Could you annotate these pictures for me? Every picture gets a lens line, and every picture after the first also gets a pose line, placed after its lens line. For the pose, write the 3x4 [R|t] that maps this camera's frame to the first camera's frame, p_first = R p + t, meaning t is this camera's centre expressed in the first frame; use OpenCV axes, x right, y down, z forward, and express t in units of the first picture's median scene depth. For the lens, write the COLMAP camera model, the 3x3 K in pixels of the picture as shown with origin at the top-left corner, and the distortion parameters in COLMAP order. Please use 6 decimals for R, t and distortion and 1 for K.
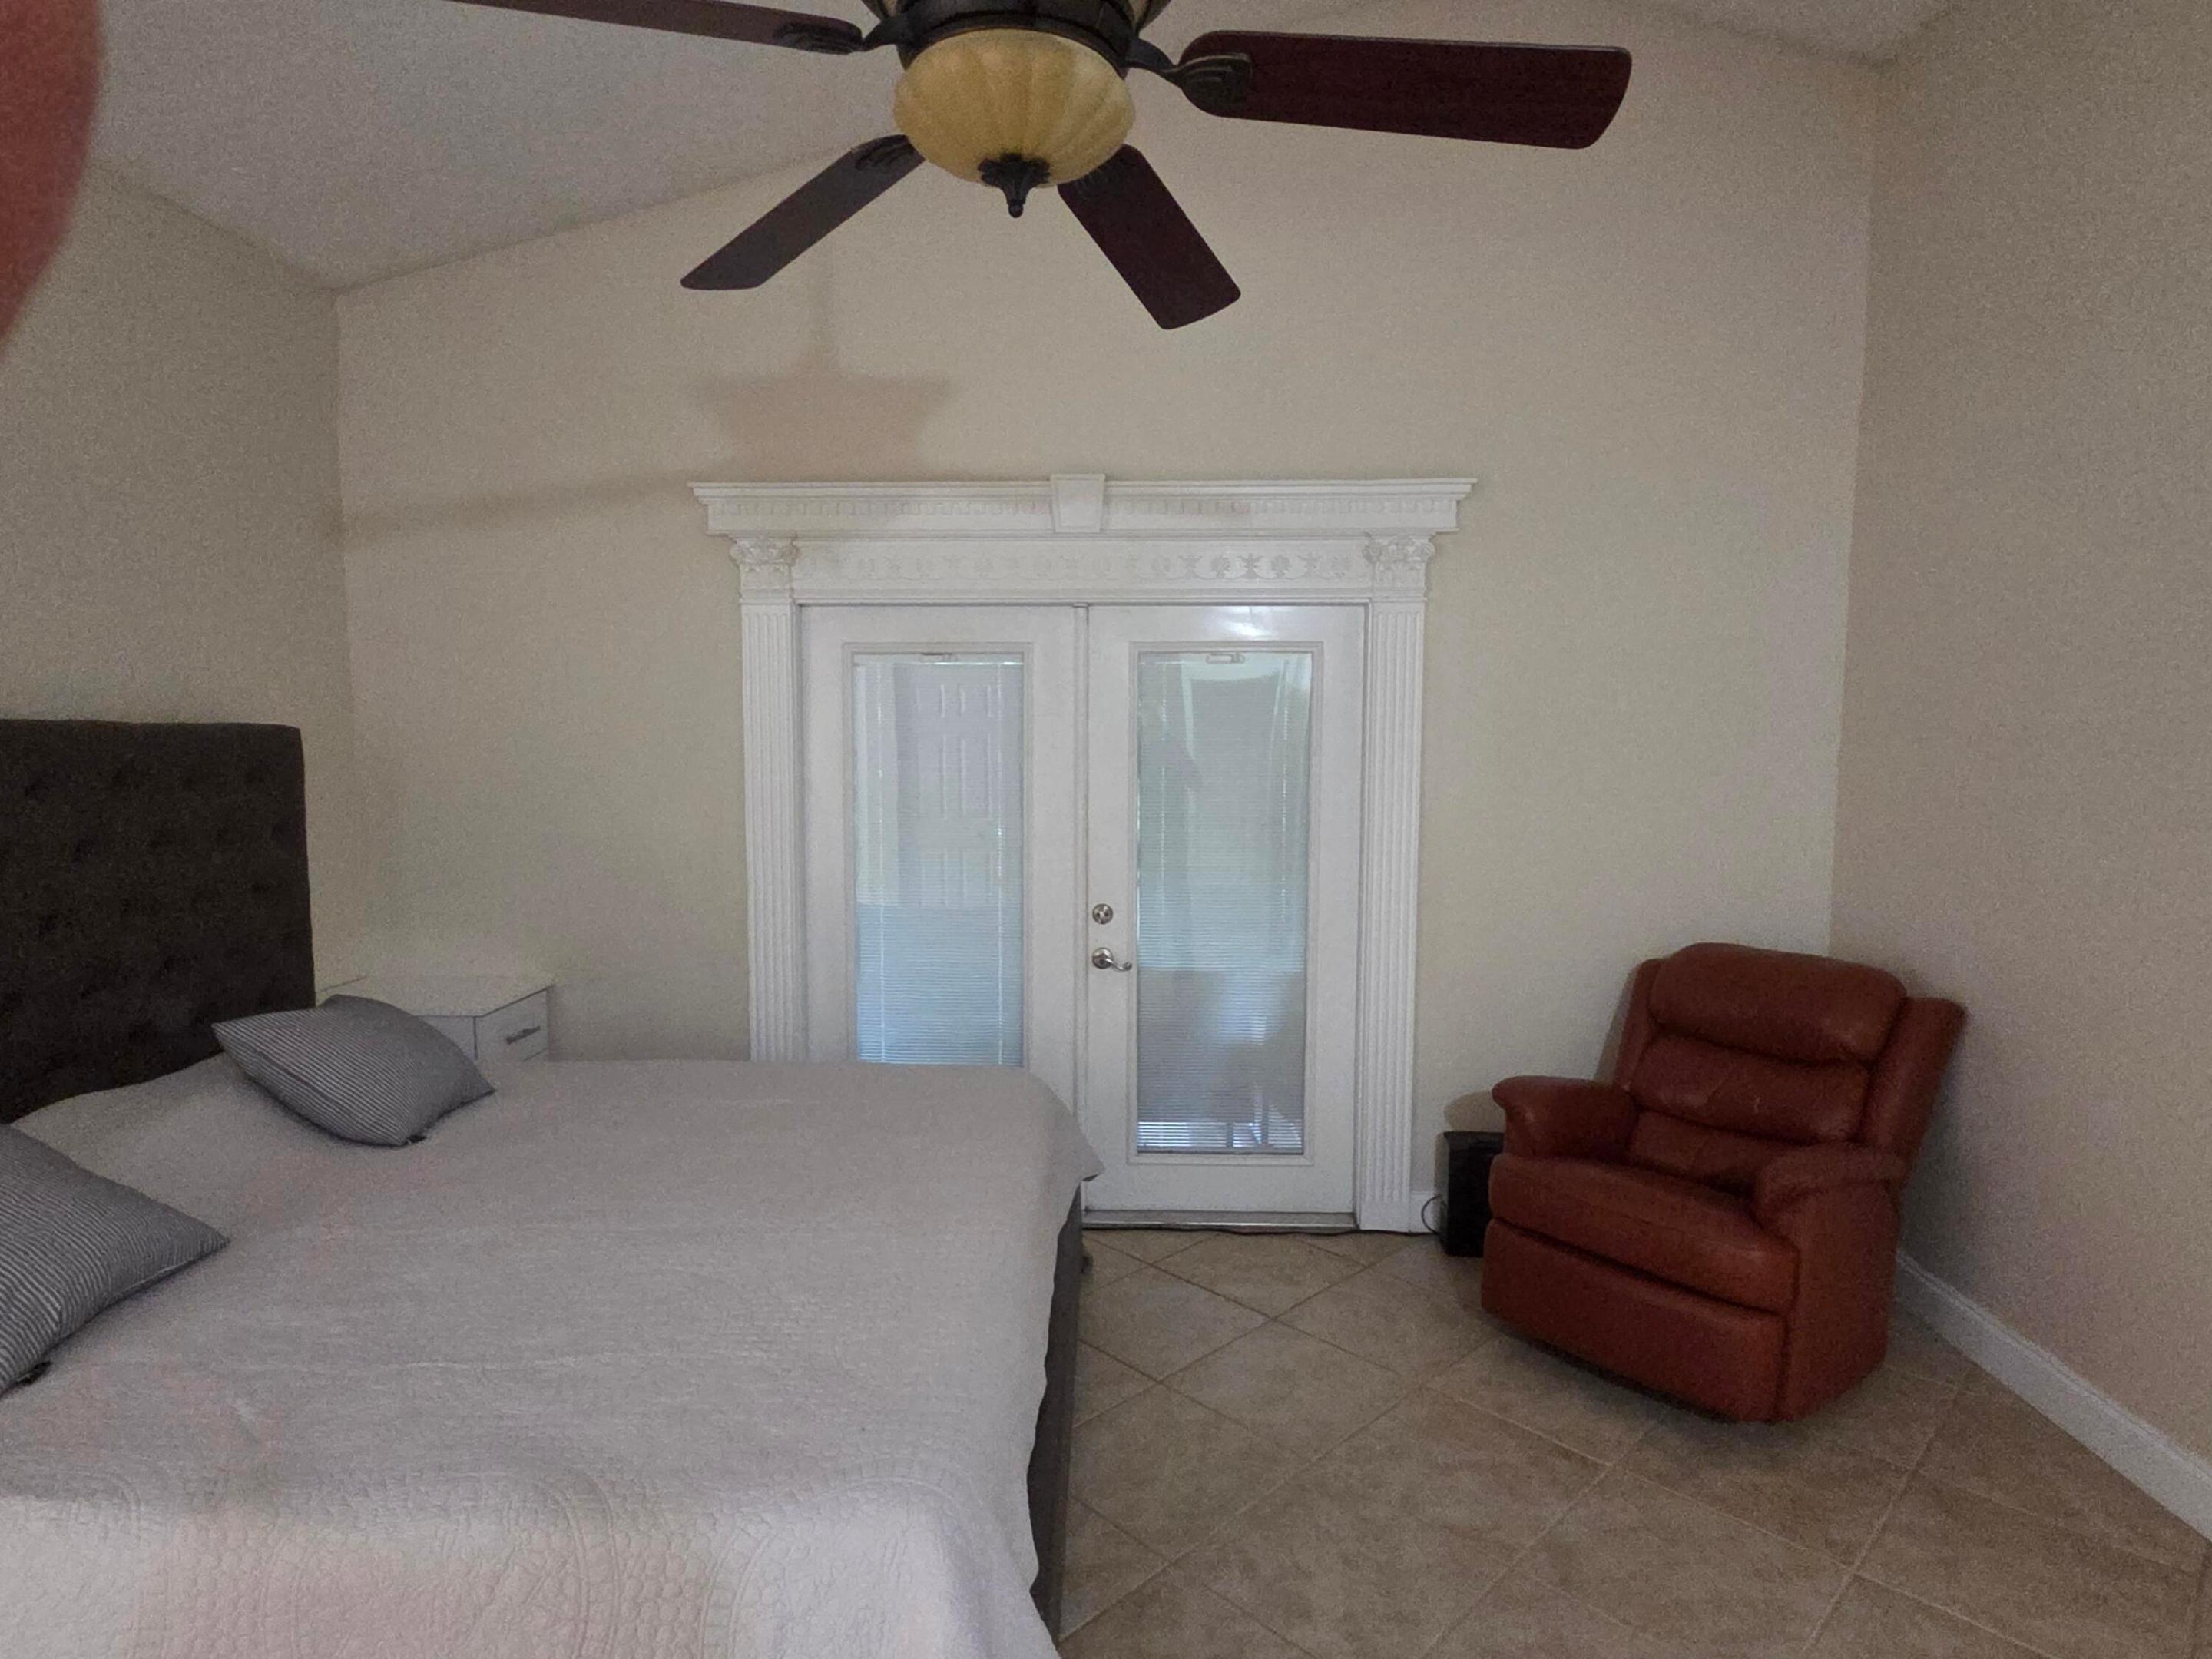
lens RADIAL K [[1236.6, 0, 1098.7], [0, 1236.6, 831.6], [0, 0, 1]] dist [-0.000178, -0.000259]
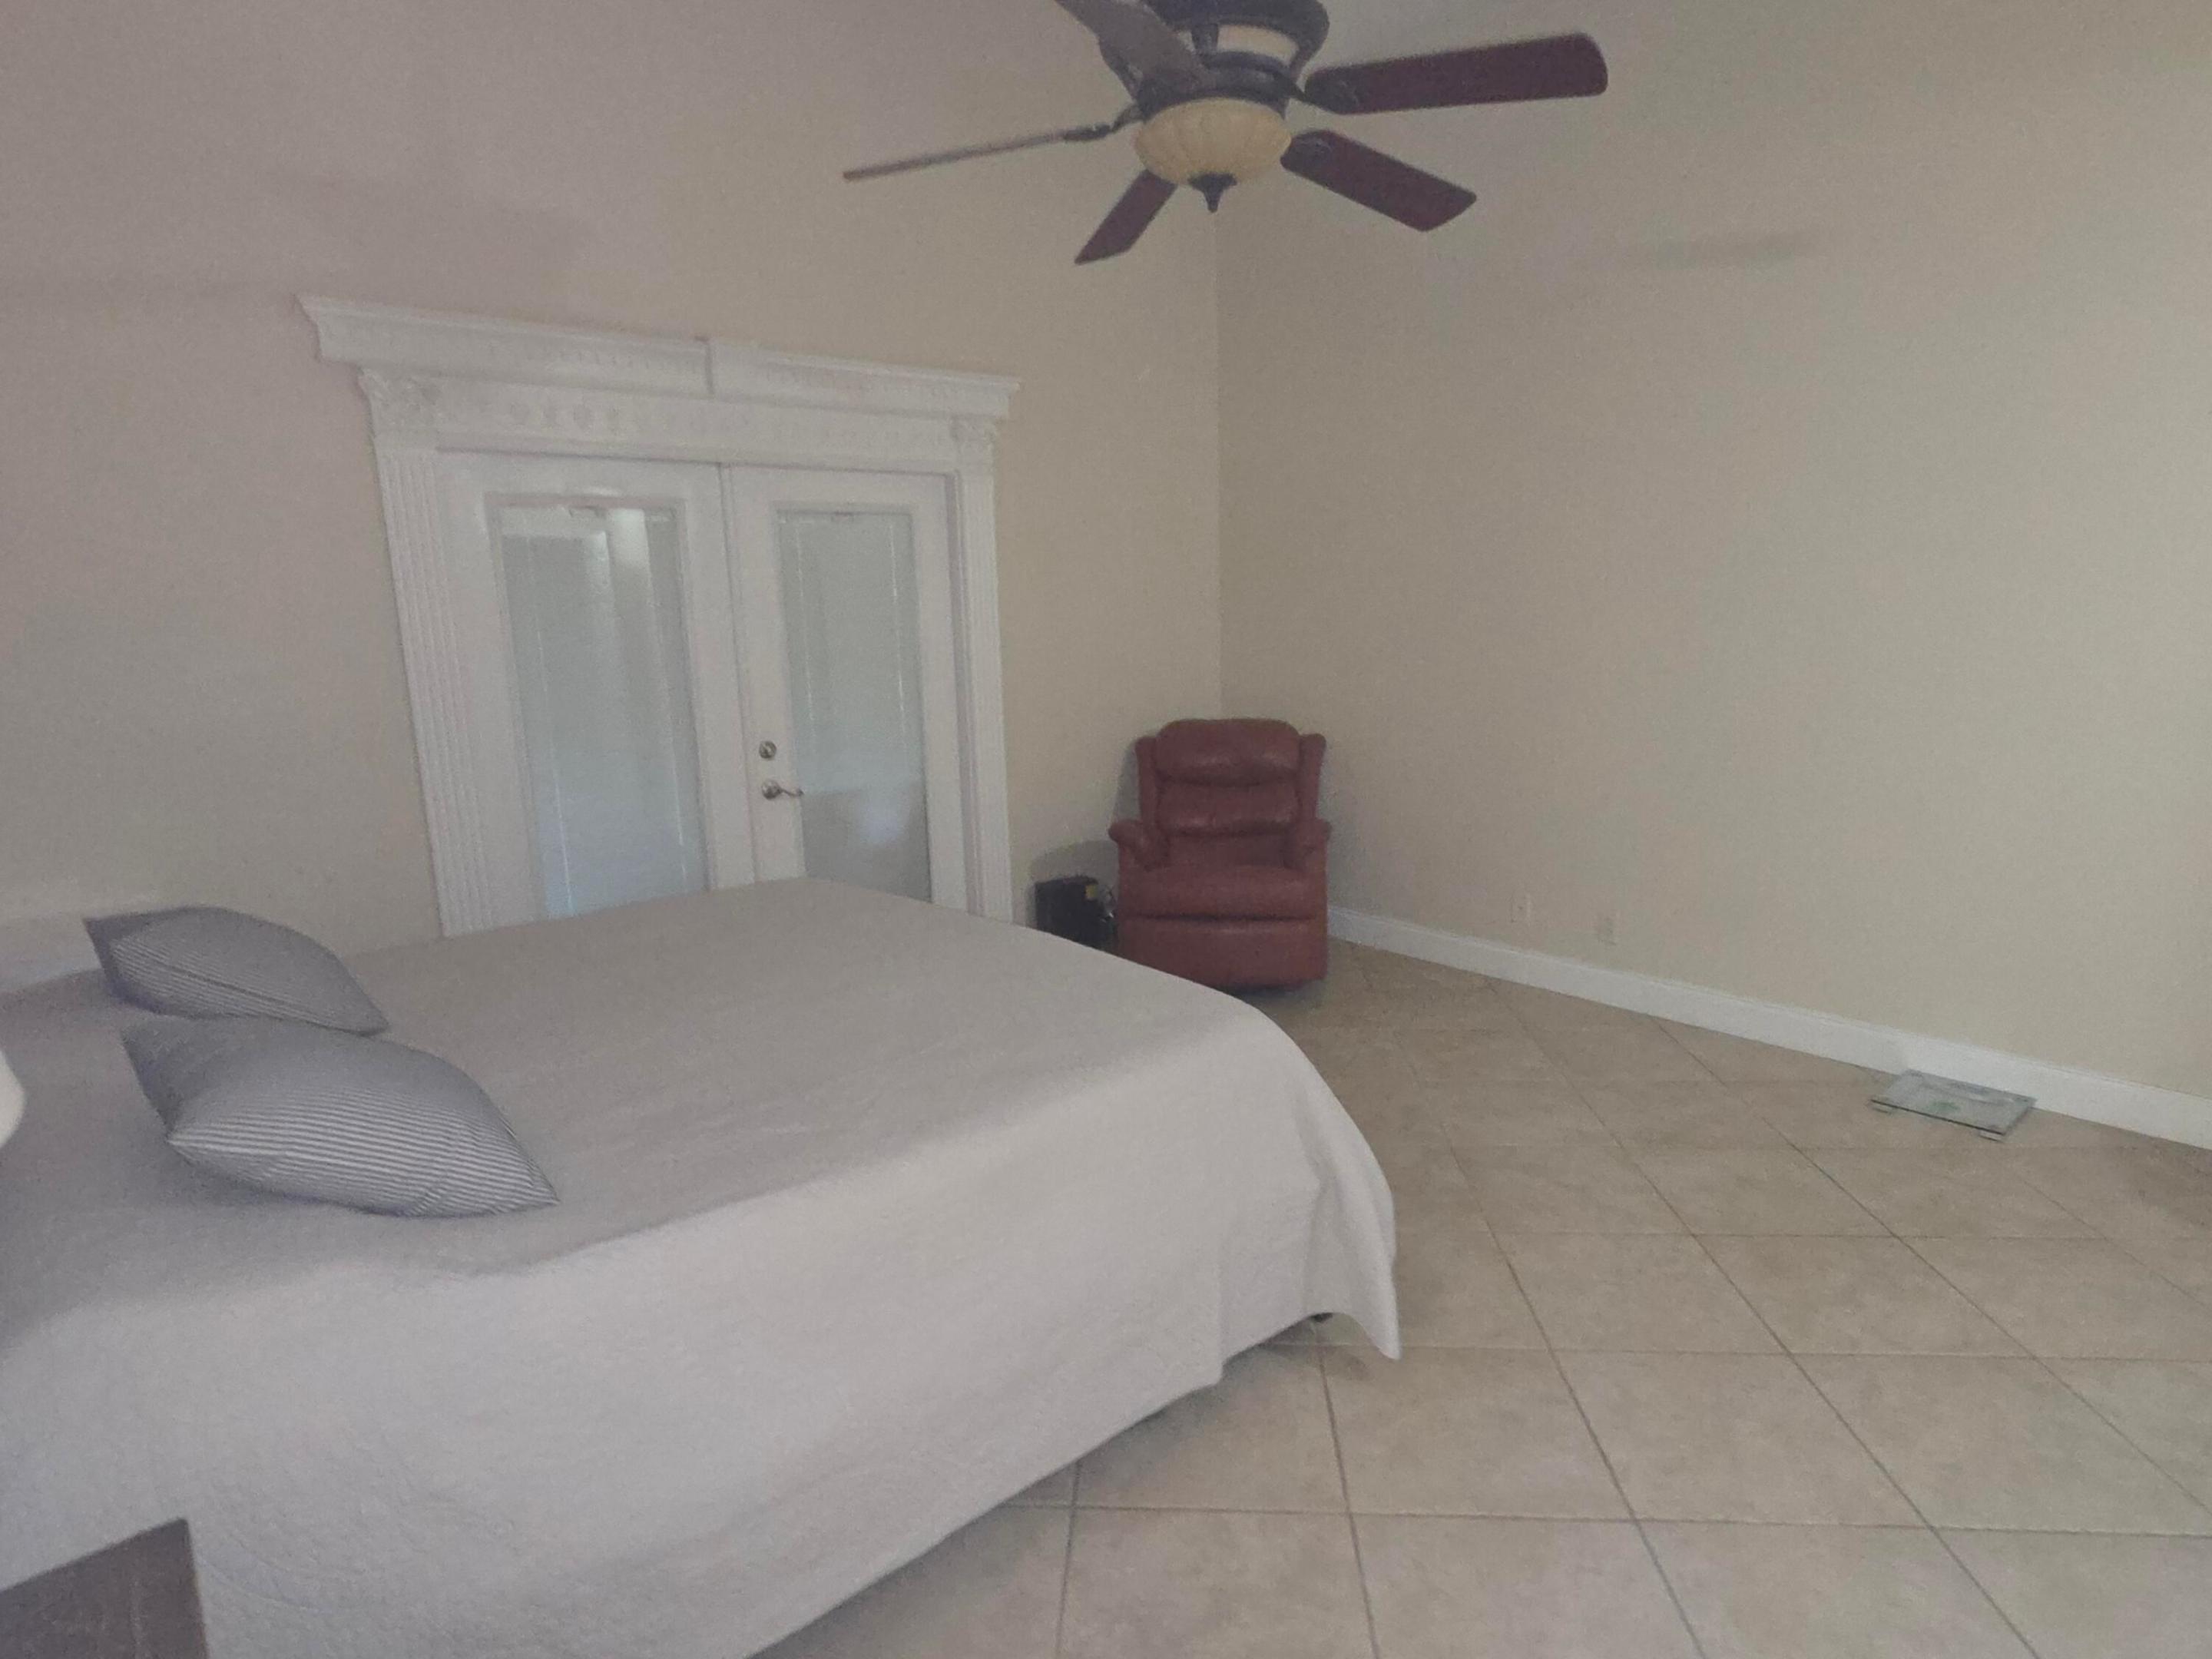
lens RADIAL K [[1236.6, 0, 1098.7], [0, 1236.6, 831.6], [0, 0, 1]] dist [-0.000178, -0.000259]
pose [[0.724142, -0.152347, 0.672613, -0.559284], [0.077107, 0.987065, 0.140557, 0.005536], [-0.685327, -0.049920, 0.726523, -0.015429]]
